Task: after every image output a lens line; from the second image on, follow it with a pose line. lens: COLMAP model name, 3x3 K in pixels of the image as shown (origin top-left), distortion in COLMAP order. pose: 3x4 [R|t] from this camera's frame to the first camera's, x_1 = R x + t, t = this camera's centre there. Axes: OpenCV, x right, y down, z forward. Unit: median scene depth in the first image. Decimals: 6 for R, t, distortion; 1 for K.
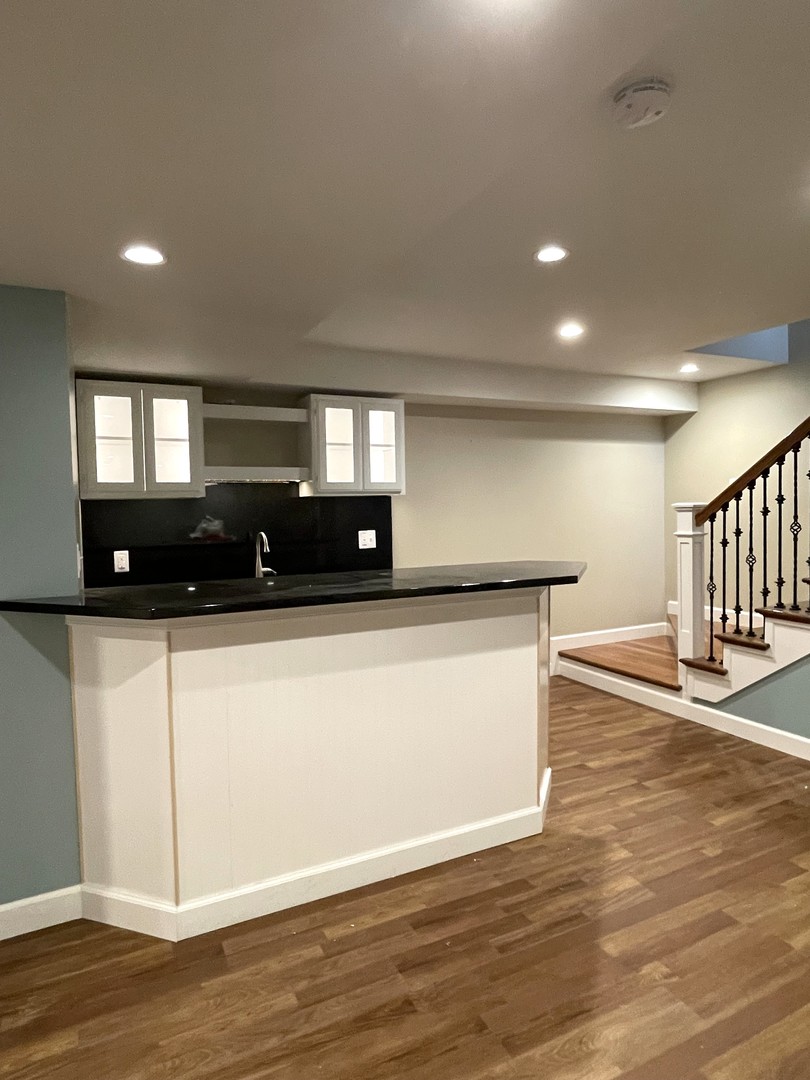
lens RADIAL K [[630.6, 0, 407.1], [0, 630.6, 538.5], [0, 0, 1]] dist [-0.004559, 0.001713]
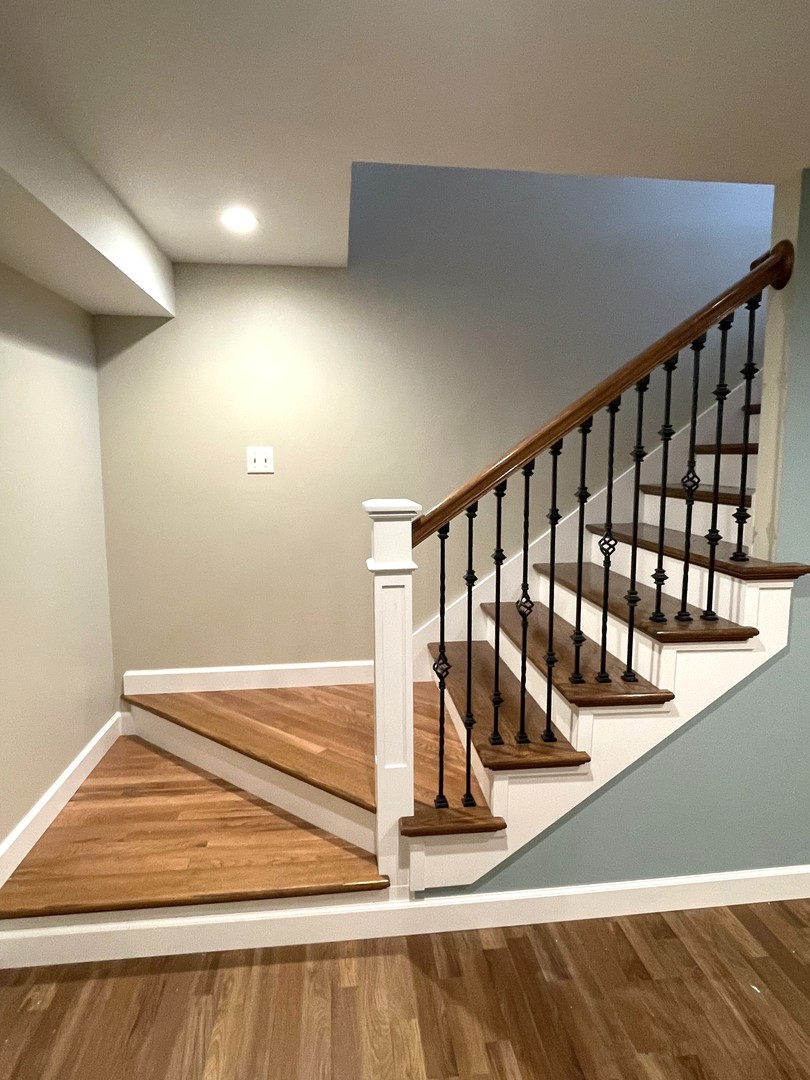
lens RADIAL K [[630.6, 0, 405.8], [0, 630.6, 542.7], [0, 0, 1]] dist [-0.004559, 0.001713]
pose [[0.330749, -0.097466, 0.938672, 0.007610], [0.040029, 0.995206, 0.089231, -0.068828], [-0.942869, 0.008061, 0.333065, 0.859522]]
